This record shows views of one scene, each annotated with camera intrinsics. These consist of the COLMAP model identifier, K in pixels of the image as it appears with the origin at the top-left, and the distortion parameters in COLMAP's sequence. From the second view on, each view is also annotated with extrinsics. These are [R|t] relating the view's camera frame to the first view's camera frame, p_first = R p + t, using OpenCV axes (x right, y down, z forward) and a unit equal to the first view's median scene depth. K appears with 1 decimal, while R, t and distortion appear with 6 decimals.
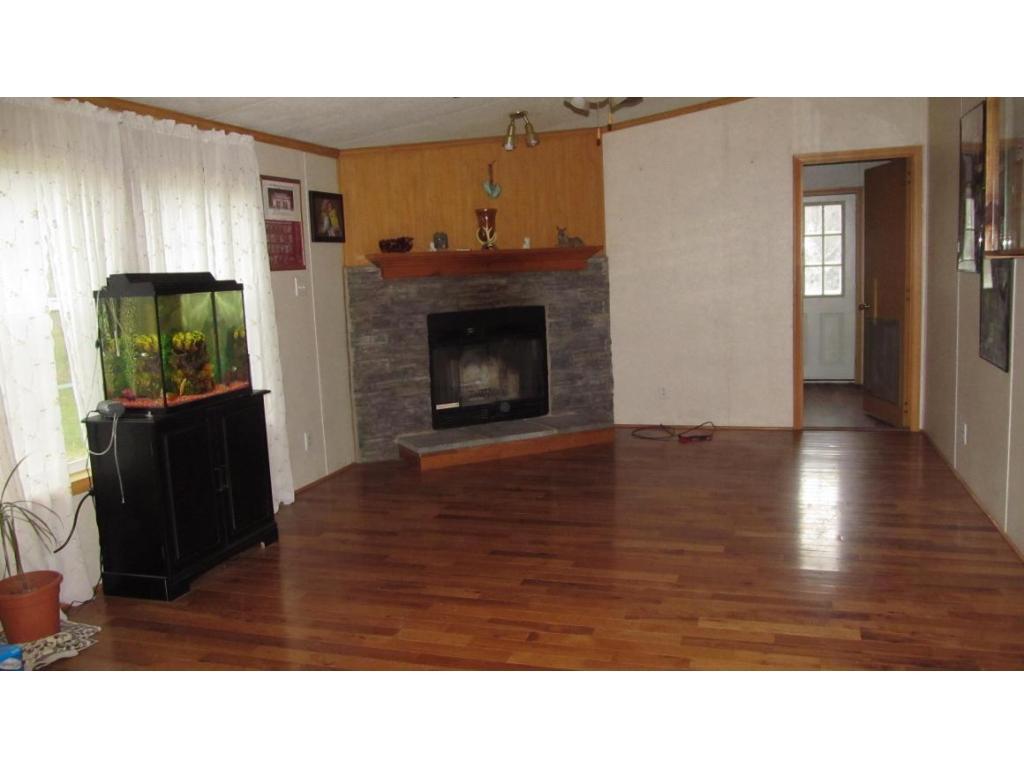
lens RADIAL K [[839.2, 0, 519.4], [0, 839.2, 385.3], [0, 0, 1]] dist [-0.059348, 0.025174]
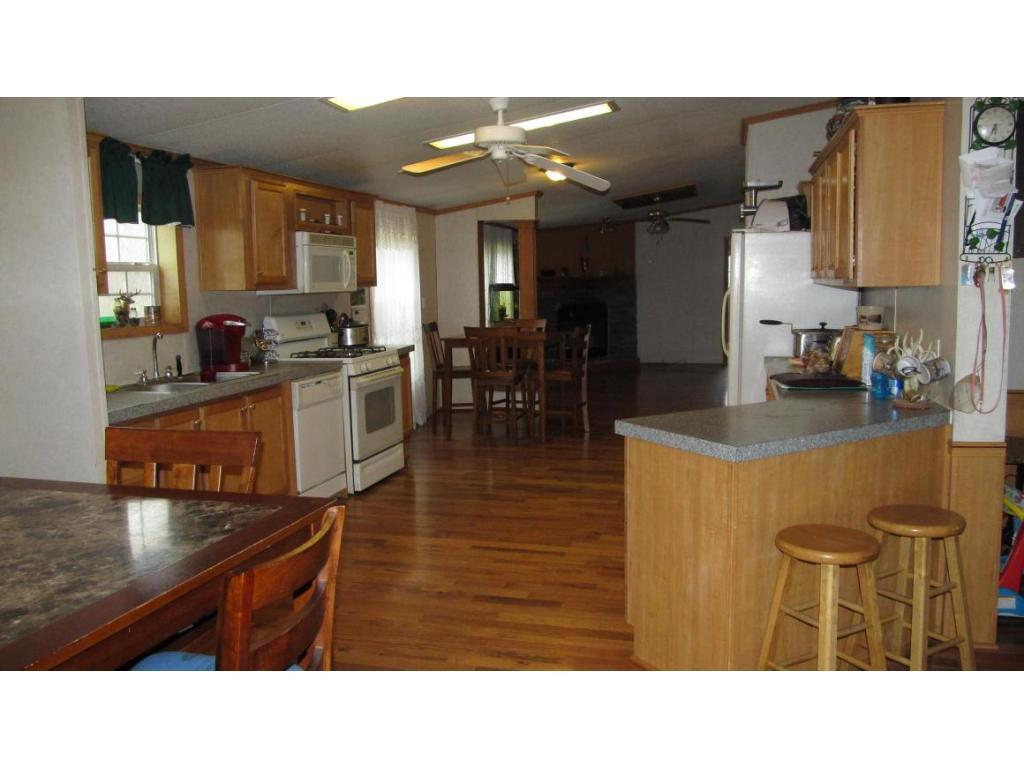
lens RADIAL K [[839.2, 0, 508.0], [0, 839.2, 388.4], [0, 0, 1]] dist [-0.059348, 0.025174]
pose [[0.998514, 0.019708, 0.050809, -0.358181], [-0.018950, 0.999703, -0.015349, 0.173739], [-0.051096, 0.014364, 0.998590, -1.207714]]
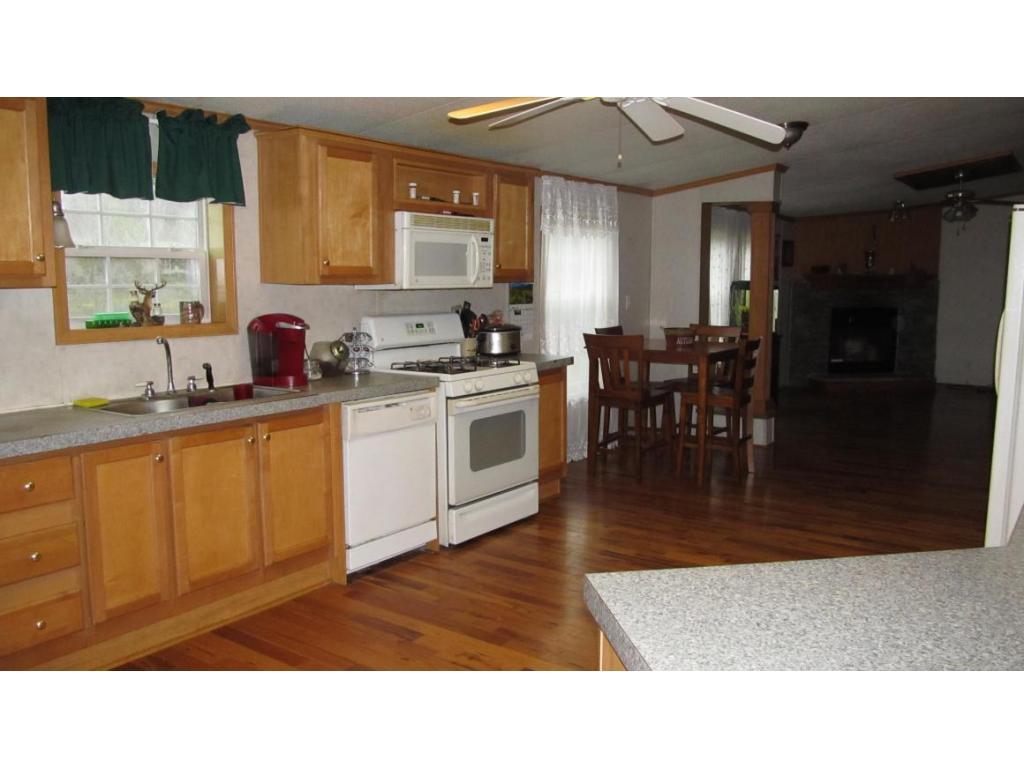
lens RADIAL K [[839.2, 0, 515.9], [0, 839.2, 381.6], [0, 0, 1]] dist [-0.059348, 0.025174]
pose [[0.950302, 0.083893, -0.299814, -0.213063], [-0.086157, 0.996265, 0.005686, 0.125818], [0.299172, 0.020428, 0.953981, -0.940358]]
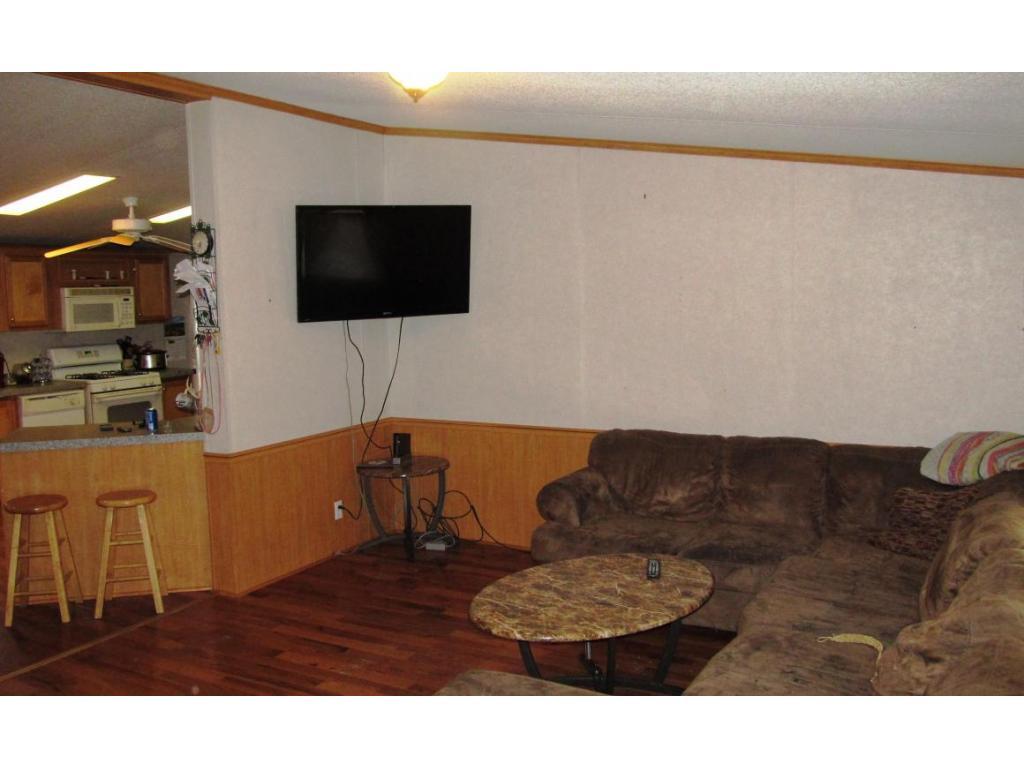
lens RADIAL K [[888.1, 0, 513.6], [0, 888.1, 384.5], [0, 0, 1]] dist [-0.082868, -0.007521]
pose [[0.985261, 0.044396, -0.165197, 0.371322], [-0.049217, 0.998470, -0.025201, 0.137490], [0.163825, 0.032960, 0.985939, -1.471886]]
